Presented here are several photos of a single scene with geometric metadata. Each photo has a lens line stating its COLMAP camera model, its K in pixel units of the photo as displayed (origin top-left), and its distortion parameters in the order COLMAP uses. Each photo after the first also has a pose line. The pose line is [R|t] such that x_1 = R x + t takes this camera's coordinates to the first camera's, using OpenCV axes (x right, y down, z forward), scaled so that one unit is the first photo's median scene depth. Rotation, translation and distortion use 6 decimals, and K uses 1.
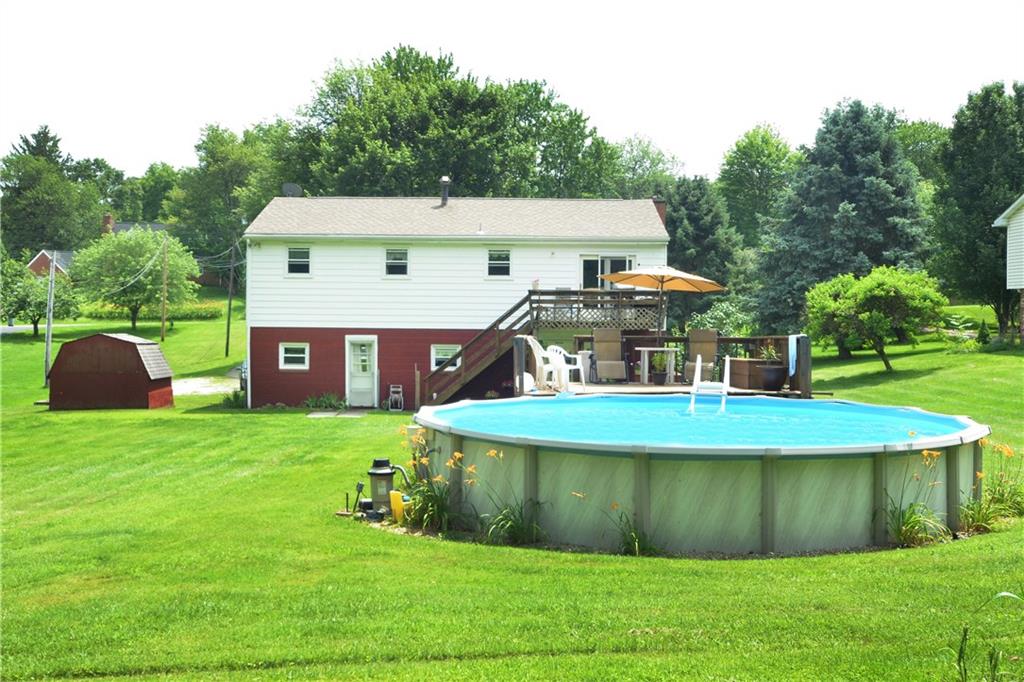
lens RADIAL K [[1056.4, 0, 512.3], [0, 1056.4, 342.3], [0, 0, 1]] dist [0.014418, 0.000000]
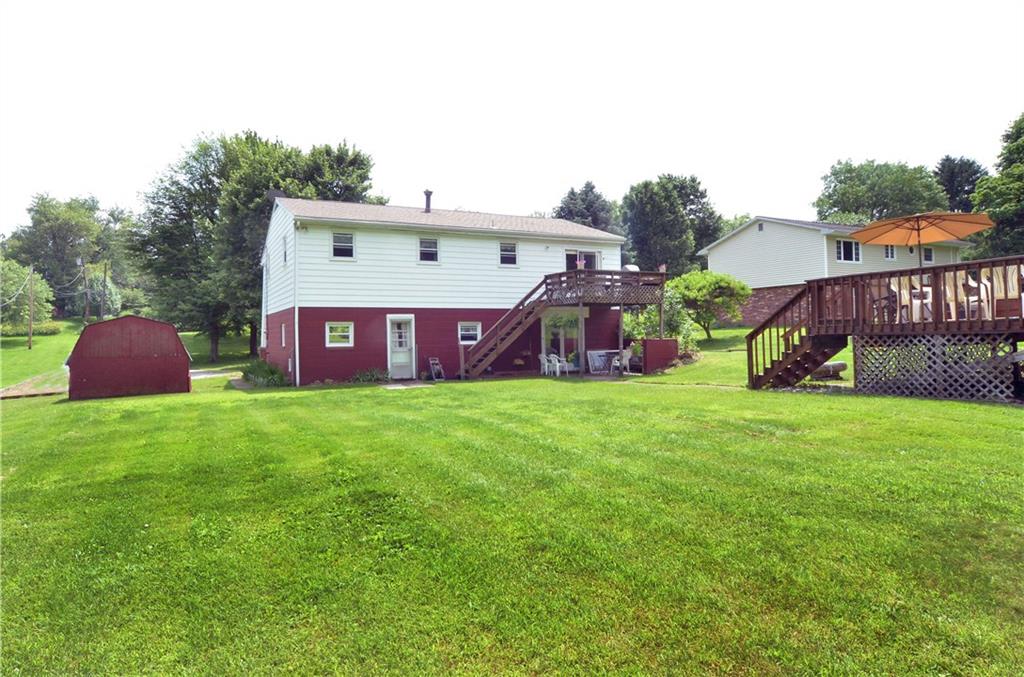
lens RADIAL K [[602.1, 0, 511.2], [0, 602.1, 333.8], [0, 0, 1]] dist [-0.004846, -0.001017]
pose [[0.916738, -0.023773, 0.398782, -0.289038], [0.031556, 0.999418, -0.012963, 0.025651], [-0.398241, 0.024467, 0.916954, 0.373453]]
